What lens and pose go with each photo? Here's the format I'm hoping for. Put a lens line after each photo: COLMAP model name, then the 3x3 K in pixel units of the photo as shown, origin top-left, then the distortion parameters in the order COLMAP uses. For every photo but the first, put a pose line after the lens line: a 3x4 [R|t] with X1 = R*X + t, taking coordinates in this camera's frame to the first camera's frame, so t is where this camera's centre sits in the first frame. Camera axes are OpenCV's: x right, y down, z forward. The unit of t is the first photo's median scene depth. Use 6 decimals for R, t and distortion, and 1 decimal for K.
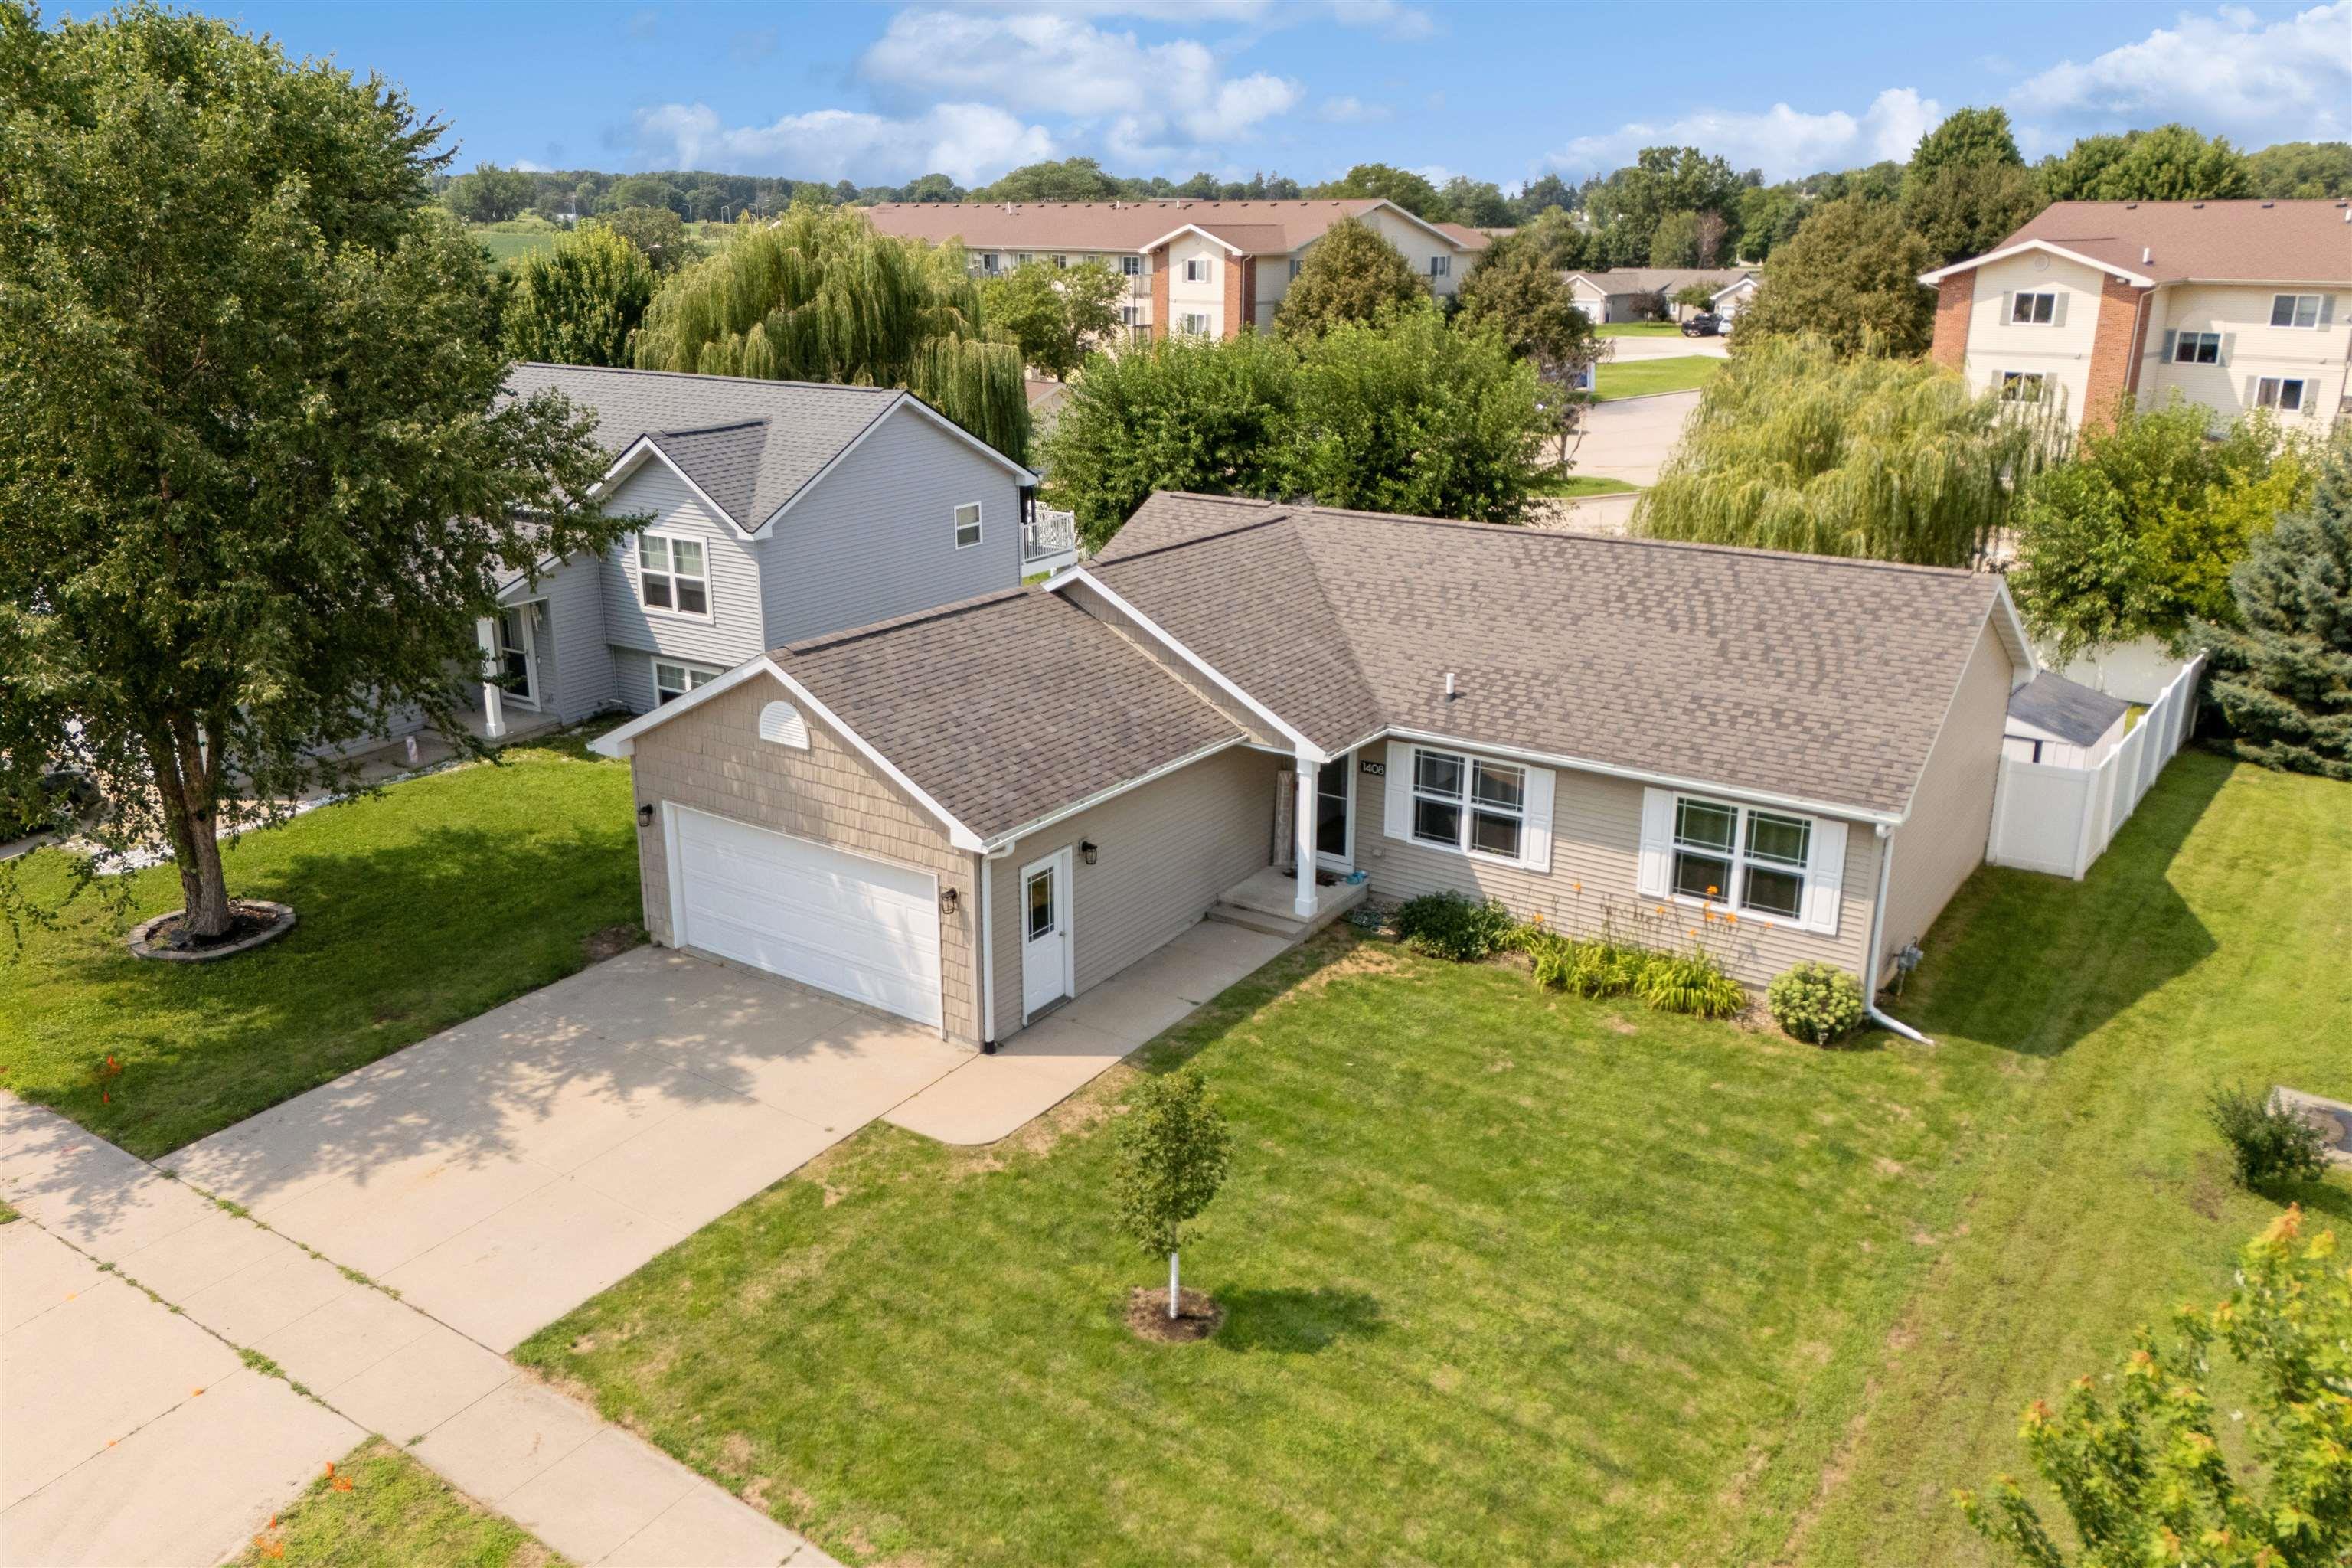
lens RADIAL K [[1748.4, 0, 1137.9], [0, 1748.4, 781.5], [0, 0, 1]] dist [0.068205, -0.050124]
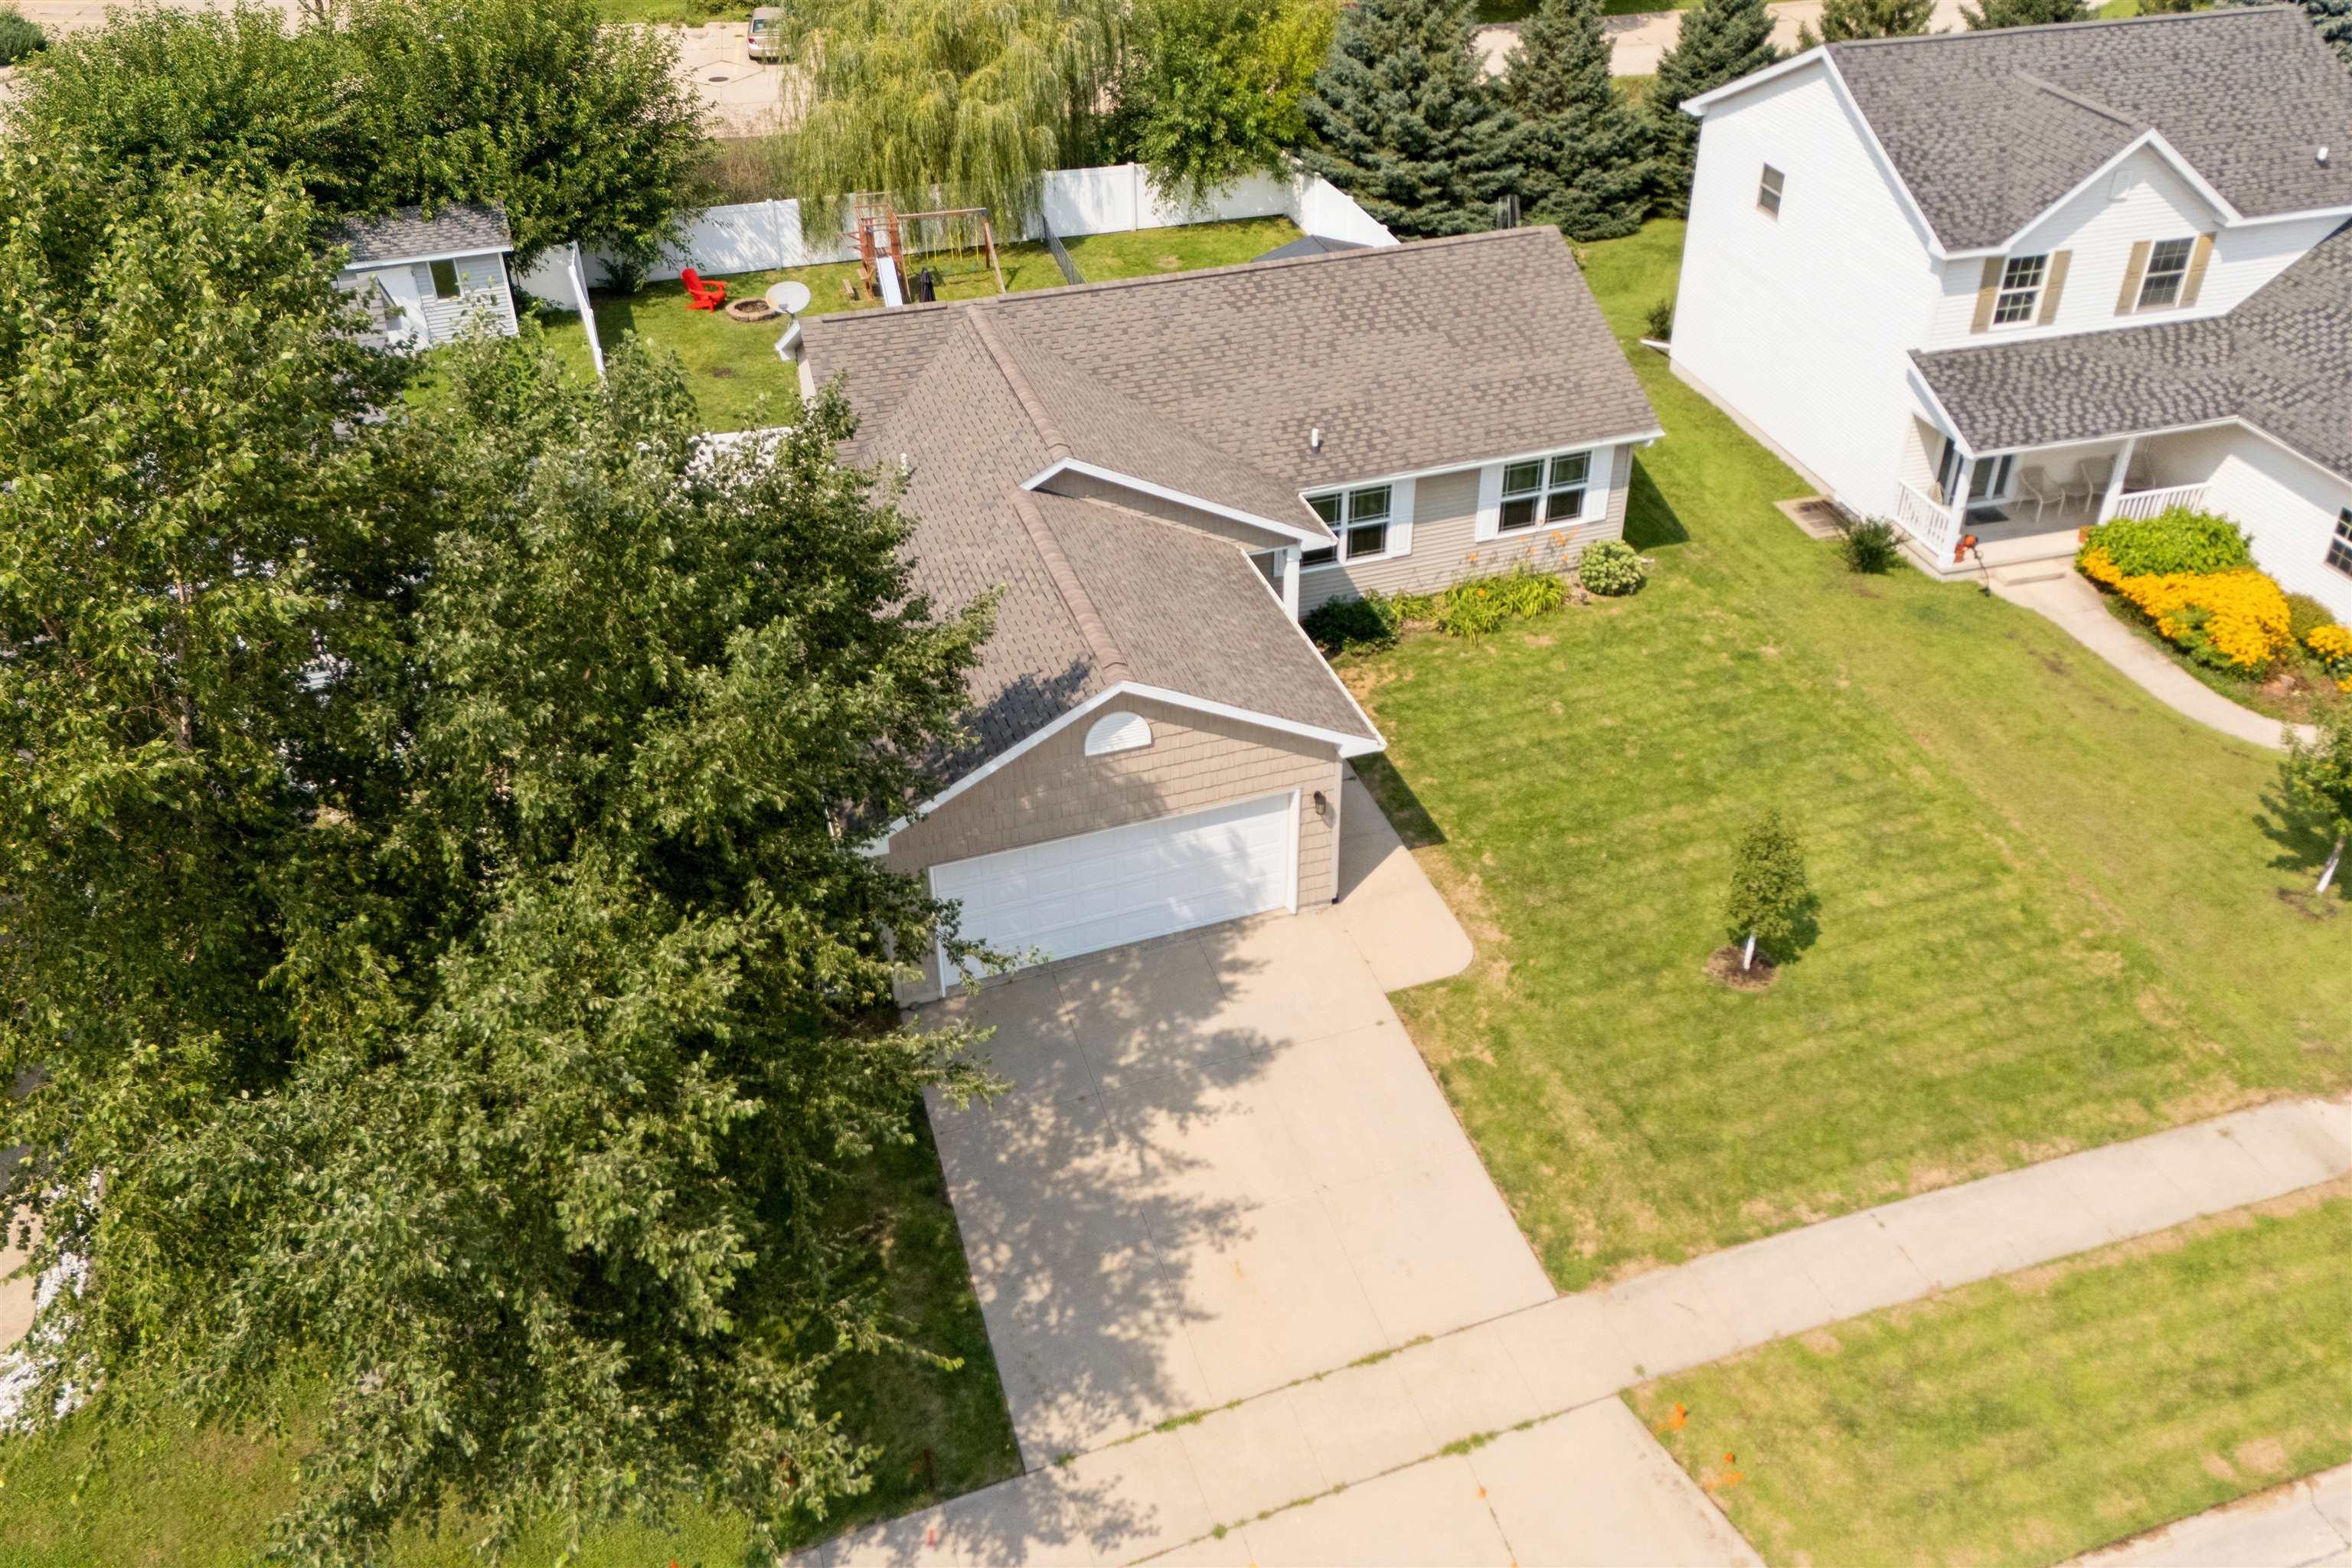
lens RADIAL K [[1851.3, 0, 1252.9], [0, 1851.3, 662.5], [0, 0, 1]] dist [0.113678, -0.183976]
pose [[0.570423, -0.443398, 0.691387, -0.819706], [0.249316, 0.895524, 0.368618, -0.413863], [-0.782598, -0.037894, 0.621373, 0.265546]]
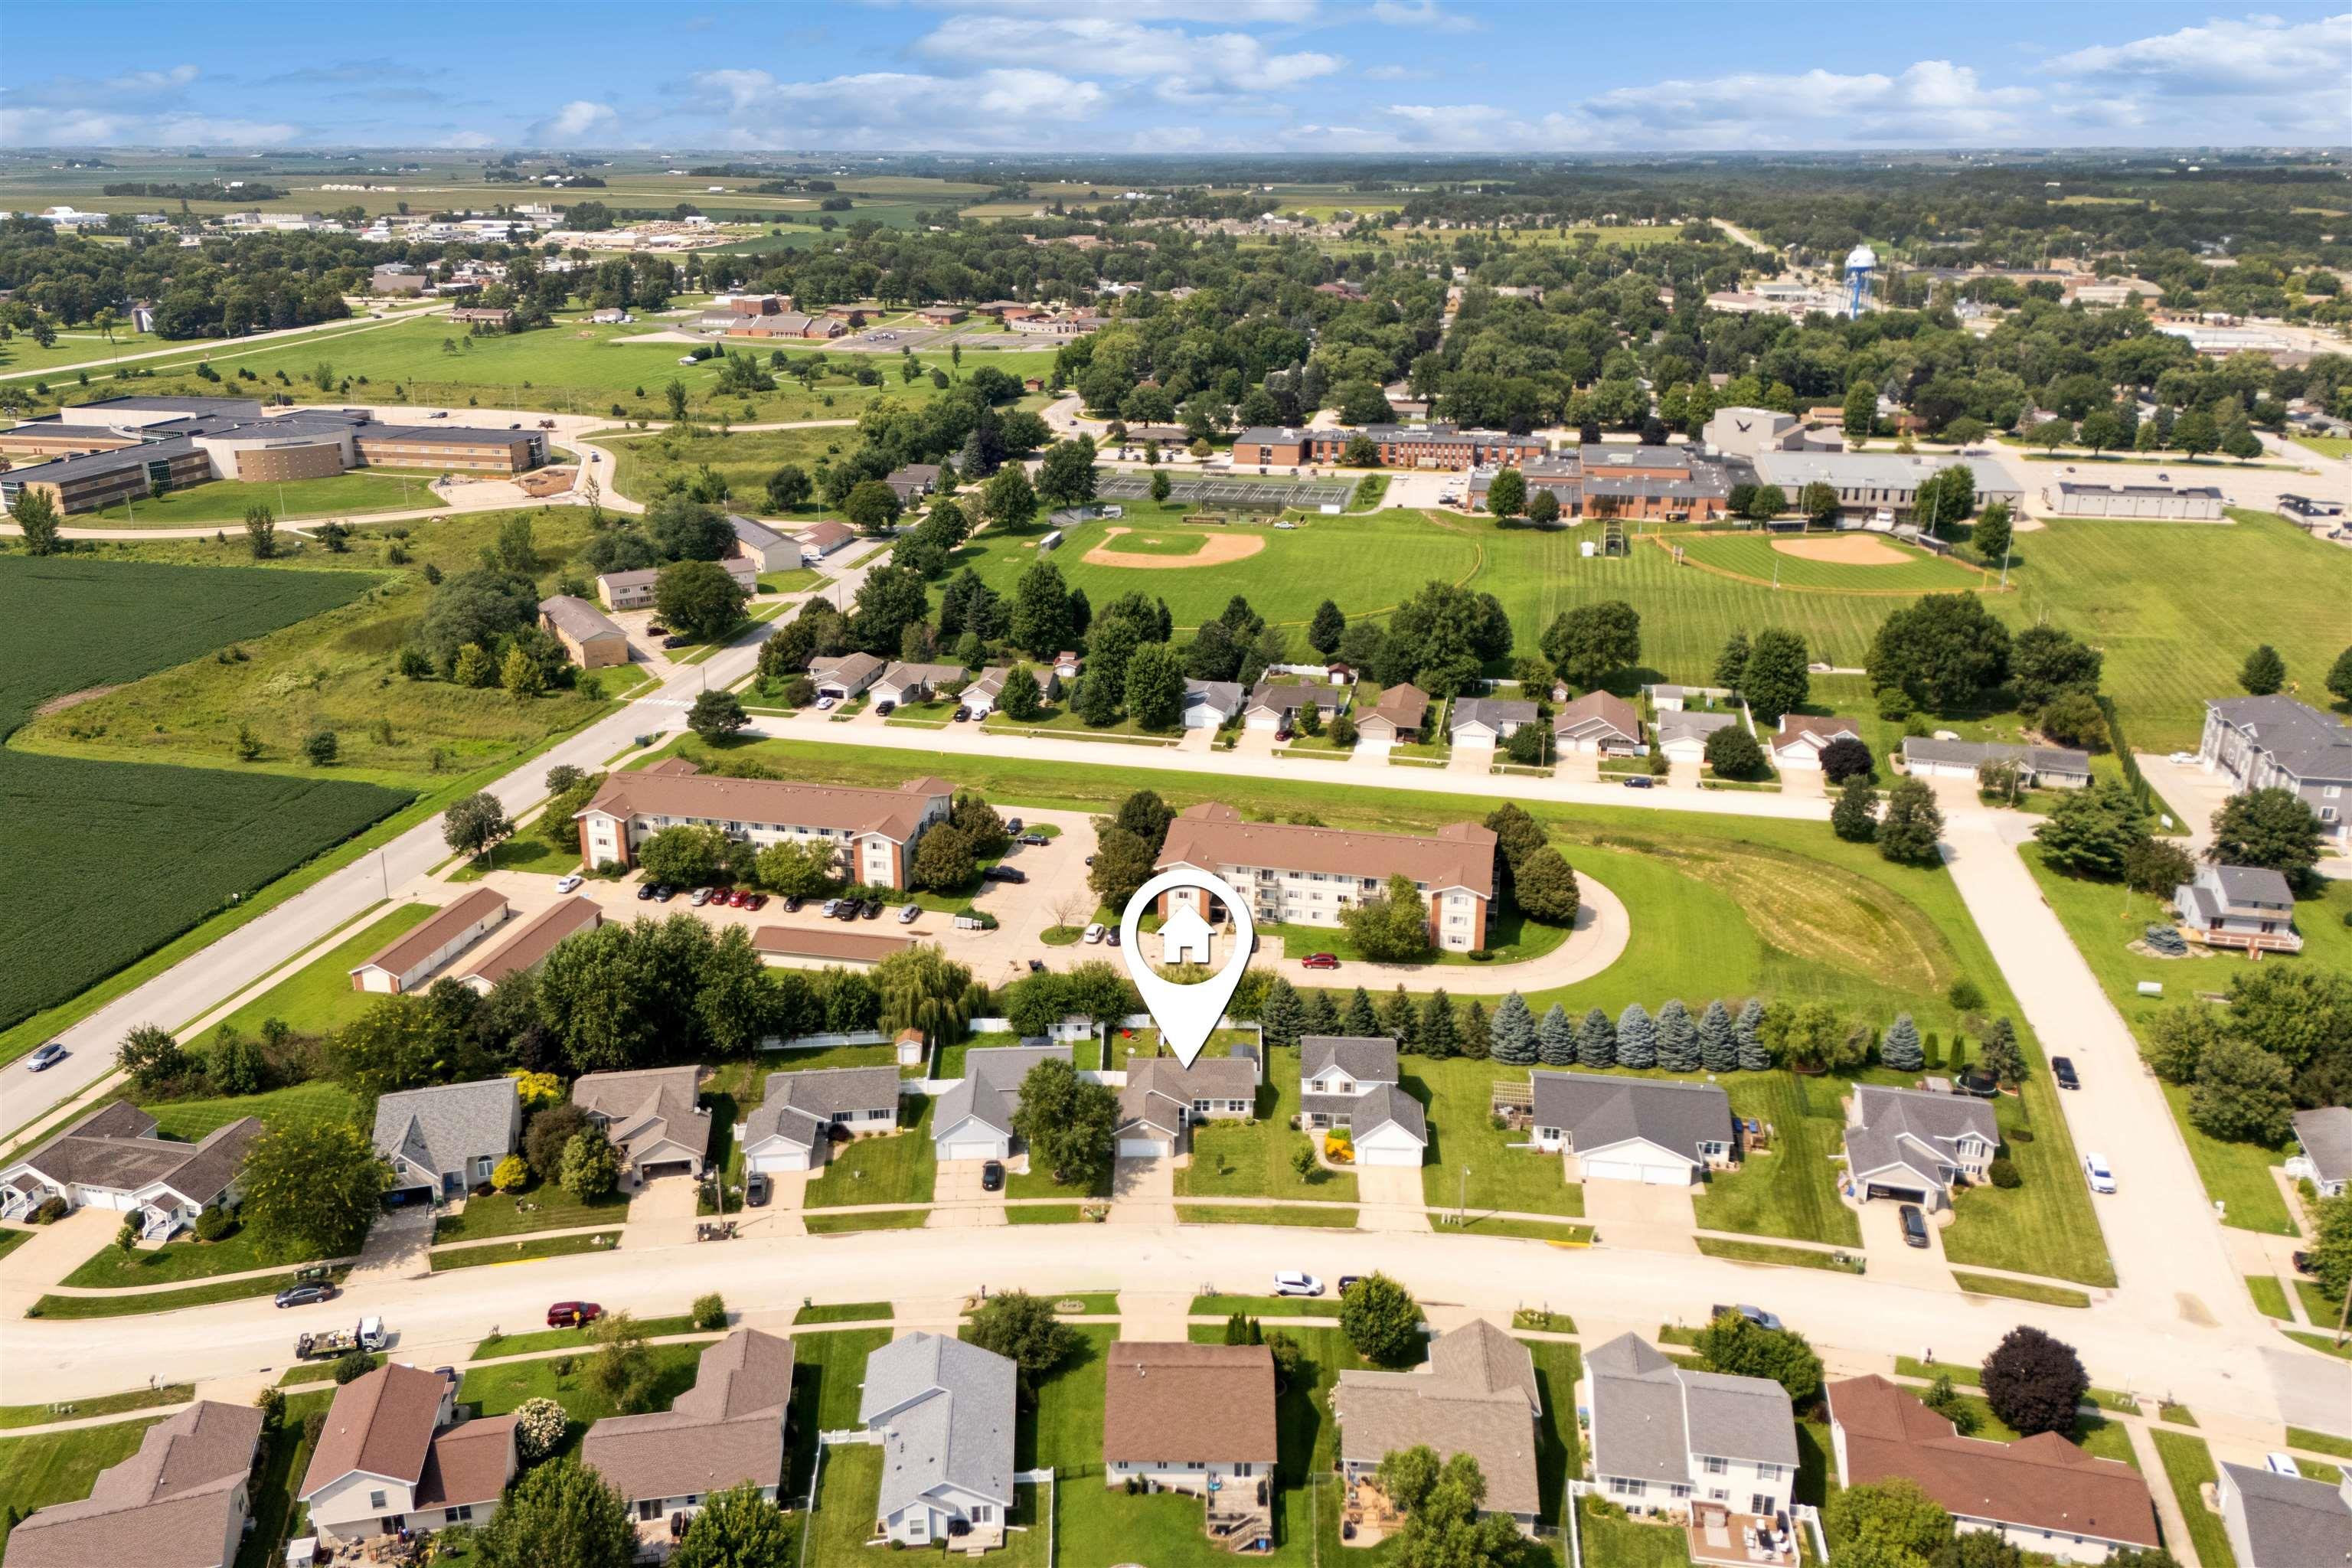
lens RADIAL K [[1766.8, 0, 1182.7], [0, 1766.8, 751.1], [0, 0, 1]] dist [0.068565, -0.049677]
pose [[0.818057, -0.196095, 0.540675, -3.978411], [0.182152, 0.980024, 0.079839, -2.265522], [-0.545530, 0.033172, 0.837435, -5.807985]]
